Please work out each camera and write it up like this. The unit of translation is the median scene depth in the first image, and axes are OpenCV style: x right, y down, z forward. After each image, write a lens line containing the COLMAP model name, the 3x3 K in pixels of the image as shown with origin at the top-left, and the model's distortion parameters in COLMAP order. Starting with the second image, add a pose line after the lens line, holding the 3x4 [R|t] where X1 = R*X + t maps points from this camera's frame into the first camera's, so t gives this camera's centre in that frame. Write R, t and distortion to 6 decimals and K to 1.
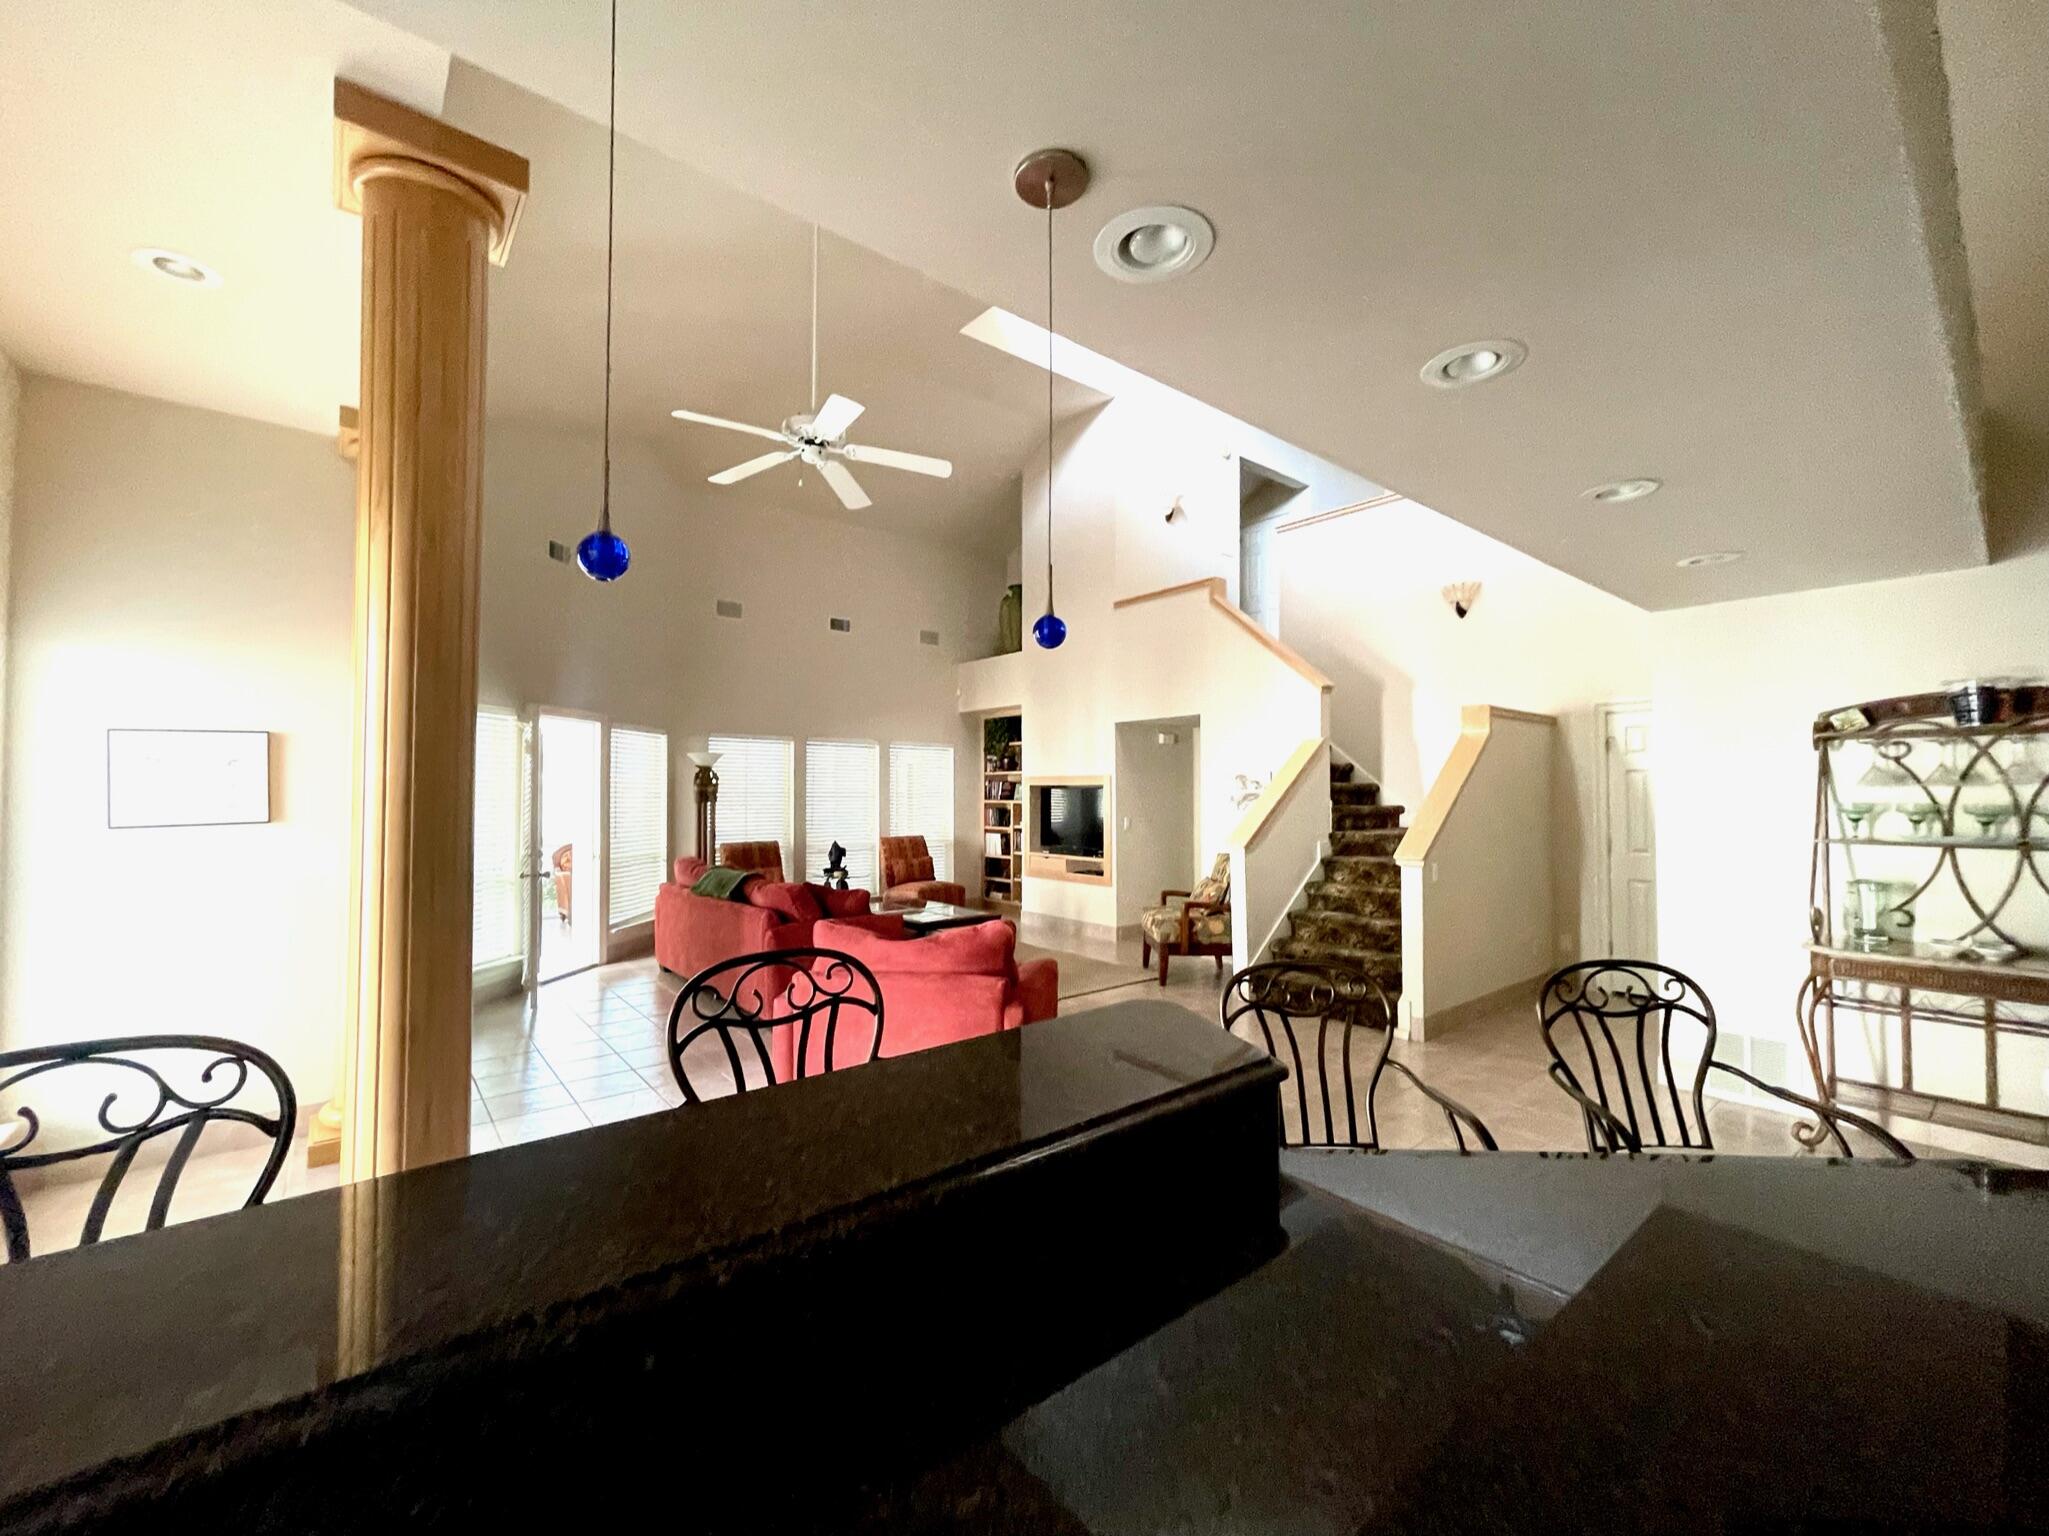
lens RADIAL K [[825.7, 0, 1025.1], [0, 825.7, 769.3], [0, 0, 1]] dist [0.001196, 0.000597]
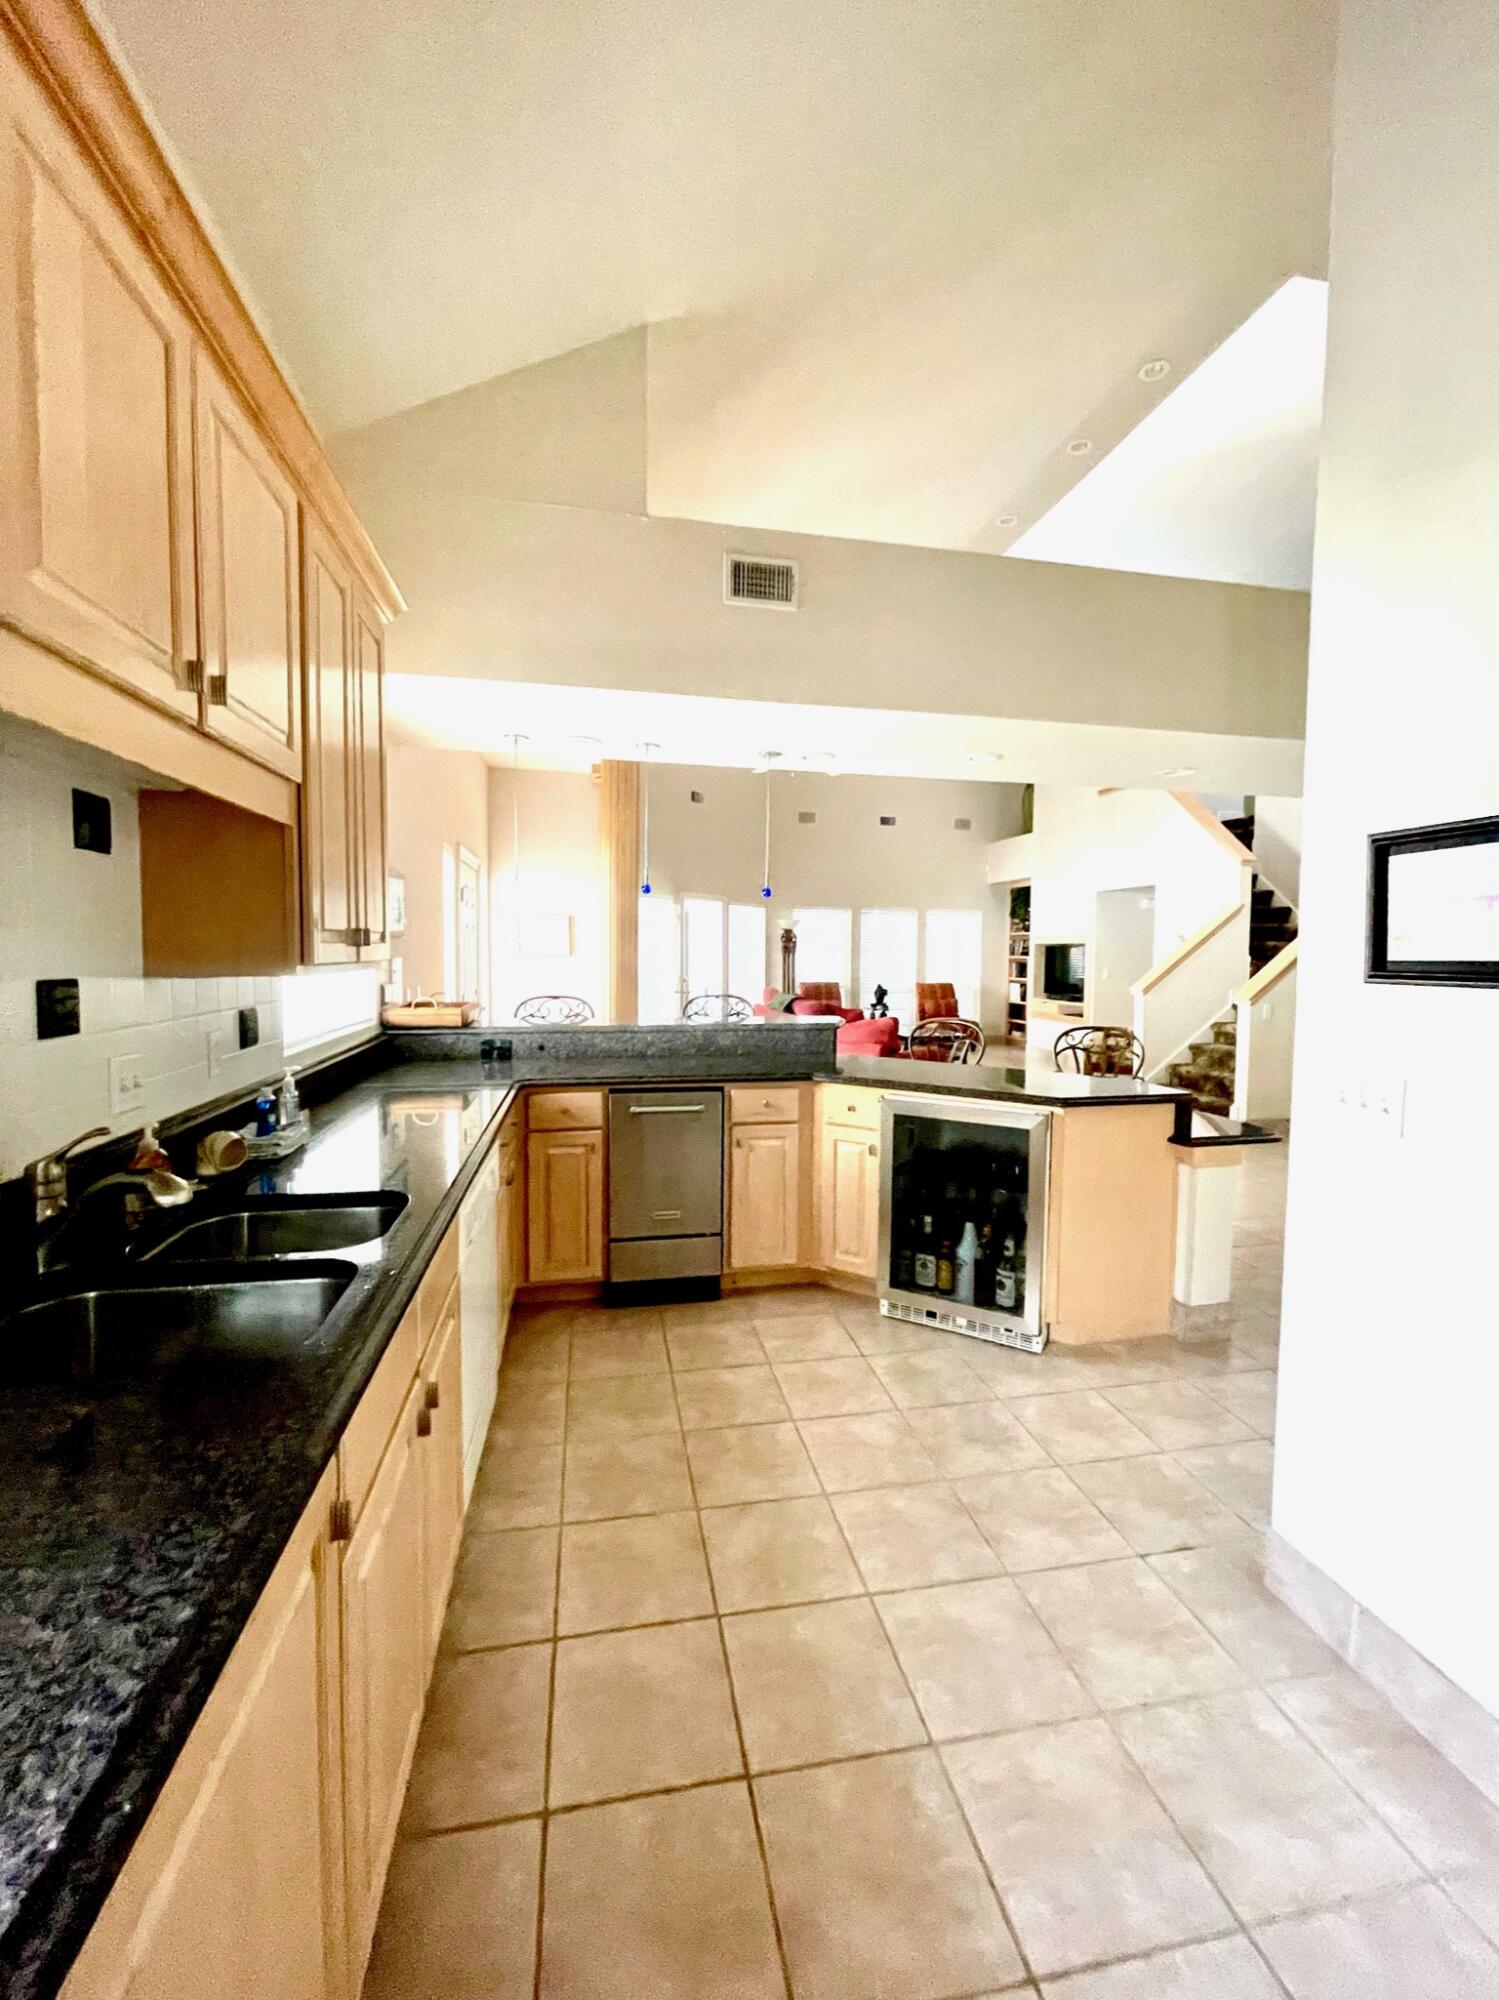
lens RADIAL K [[805.9, 0, 748.5], [0, 805.9, 997.8], [0, 0, 1]] dist [0.001196, 0.000597]
pose [[0.879690, 0.037195, -0.474090, 0.199814], [0.002479, 0.996564, 0.082786, -0.000433], [0.475541, -0.074001, 0.876576, -0.253633]]
